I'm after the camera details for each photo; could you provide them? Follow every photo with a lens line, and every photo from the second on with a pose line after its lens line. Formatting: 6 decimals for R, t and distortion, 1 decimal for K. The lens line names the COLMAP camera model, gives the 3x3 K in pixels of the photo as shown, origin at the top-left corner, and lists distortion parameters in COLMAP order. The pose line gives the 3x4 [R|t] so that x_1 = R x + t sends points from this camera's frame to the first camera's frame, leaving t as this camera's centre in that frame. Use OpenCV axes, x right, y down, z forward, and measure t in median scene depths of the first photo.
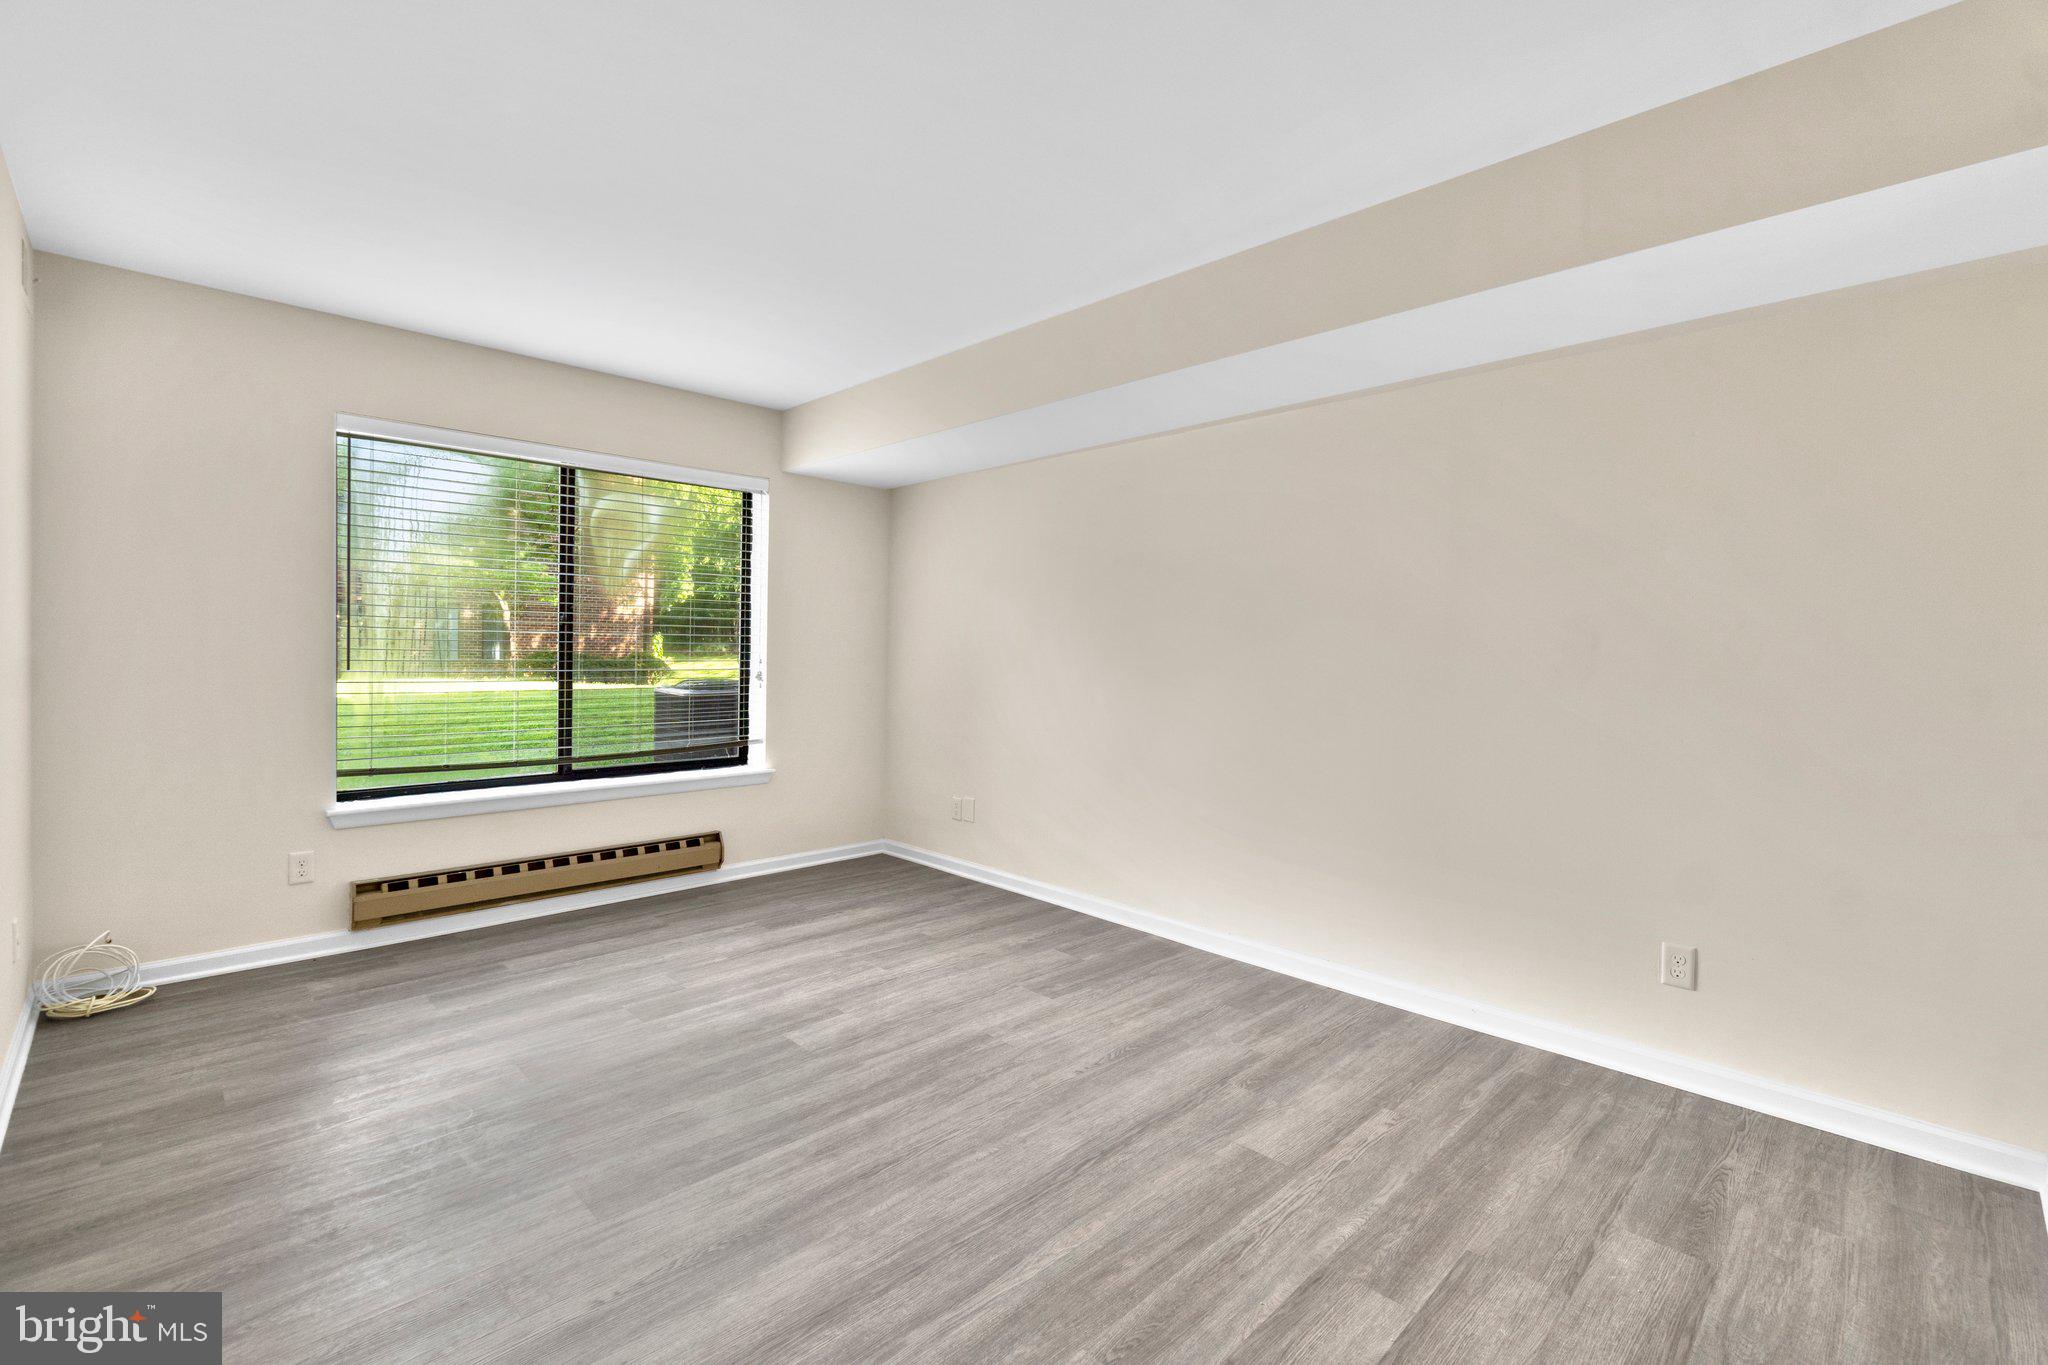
lens RADIAL K [[896.9, 0, 1008.1], [0, 896.9, 688.3], [0, 0, 1]] dist [-0.001202, 0.000550]
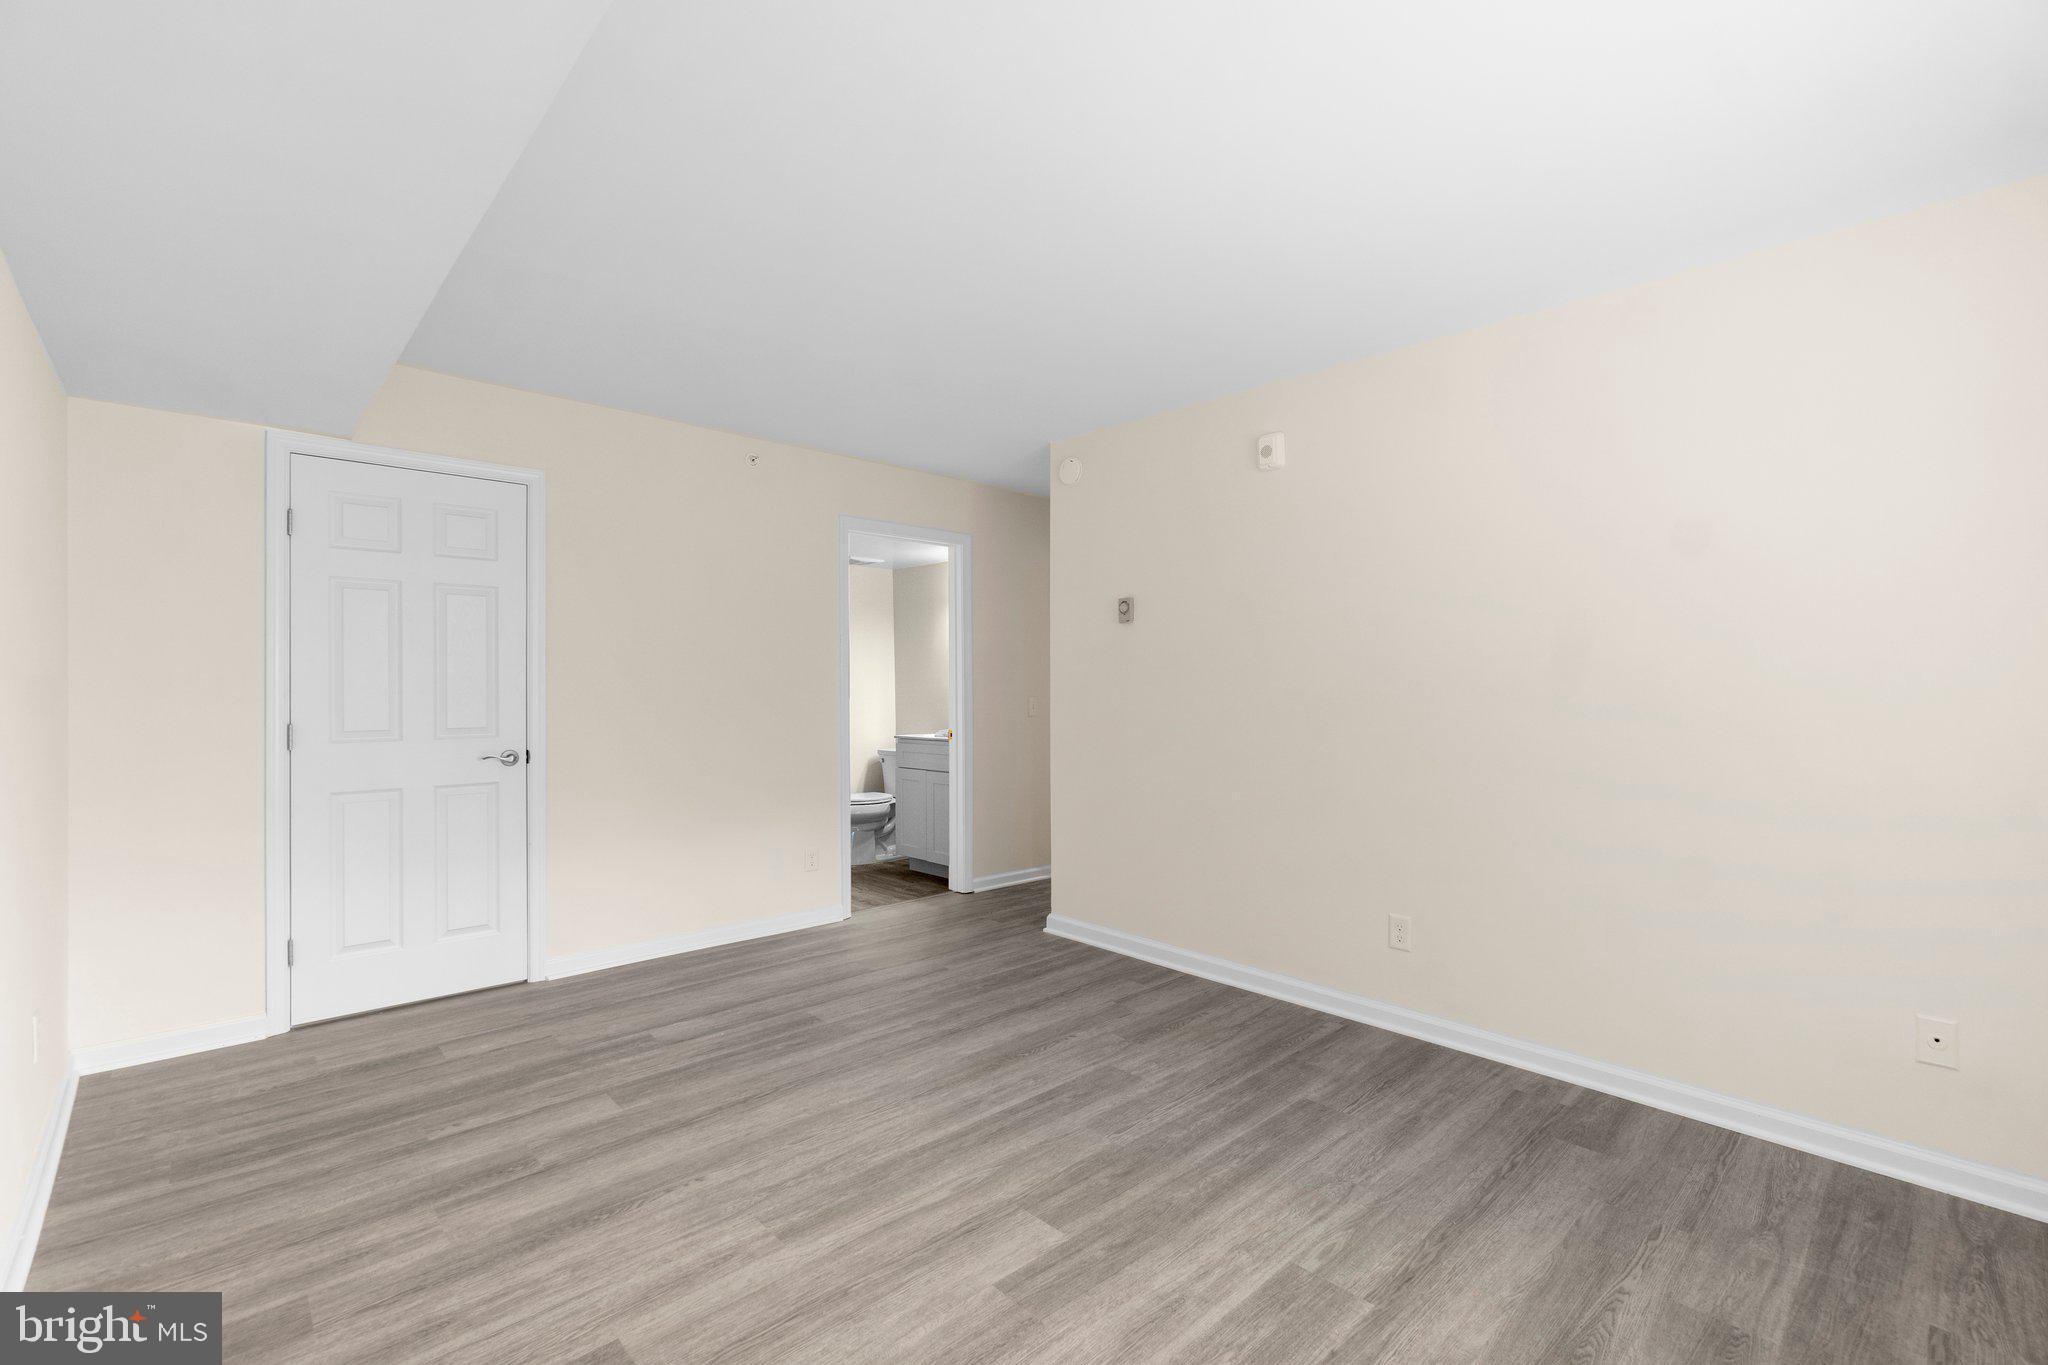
lens RADIAL K [[880.3, 0, 1016.3], [0, 880.3, 677.2], [0, 0, 1]] dist [-0.011000, 0.004346]
pose [[-0.999651, -0.014230, 0.022278, -0.241518], [-0.013563, 0.999464, 0.029789, -0.084193], [-0.022690, 0.029477, -0.999308, 1.861118]]
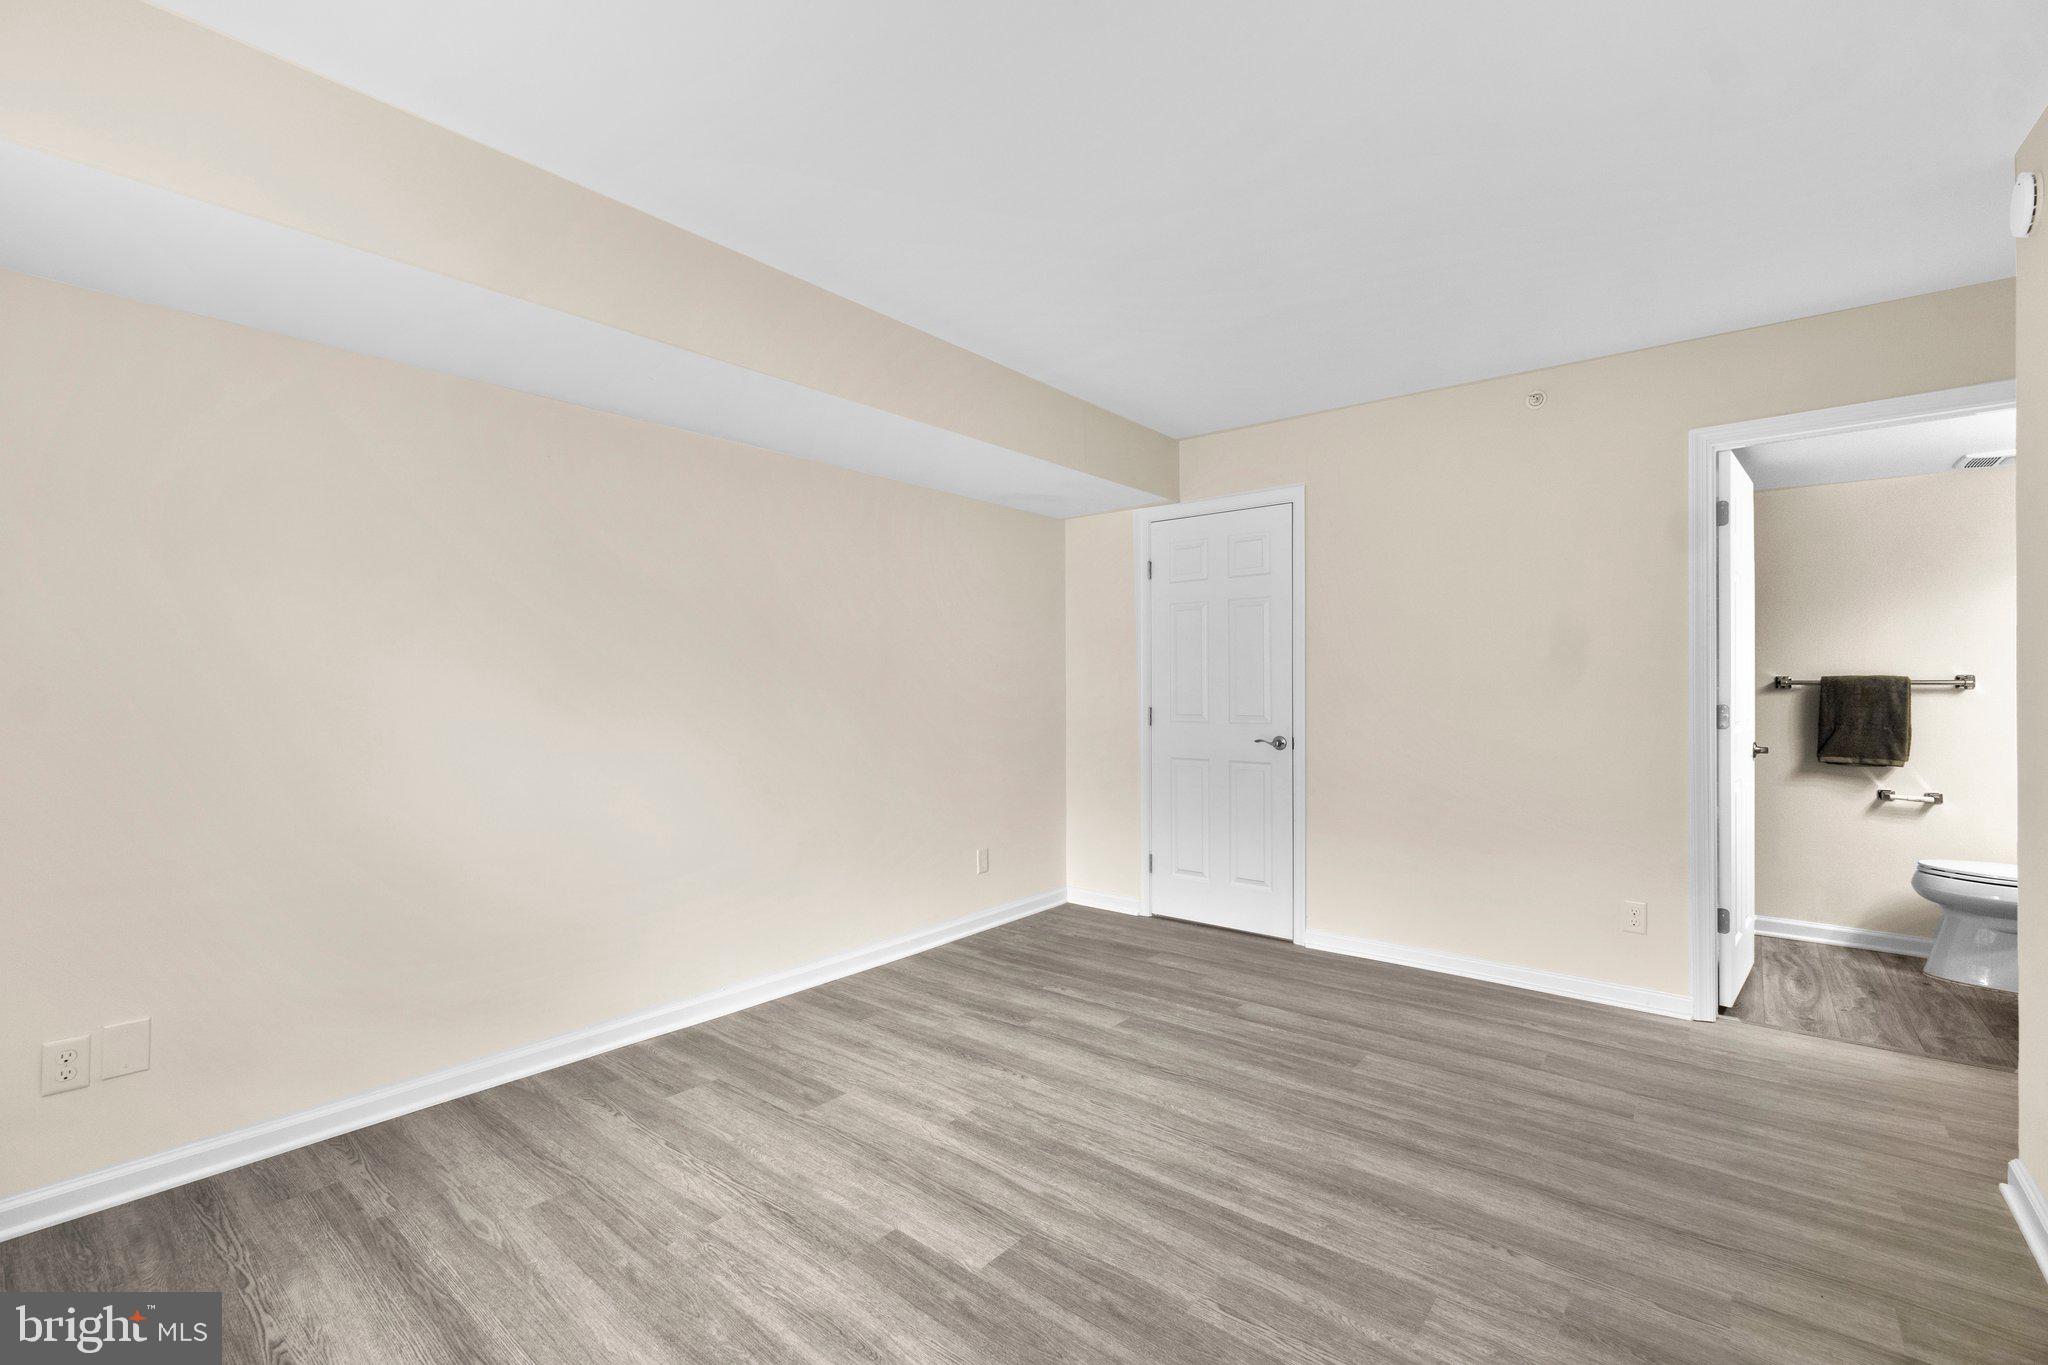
lens RADIAL K [[896.9, 0, 1008.1], [0, 896.9, 688.3], [0, 0, 1]] dist [-0.001202, 0.000550]
pose [[-0.106881, -0.019936, 0.994072, -0.998479], [0.044472, 0.998703, 0.024810, -0.065299], [-0.993277, 0.046860, -0.105855, 1.135885]]
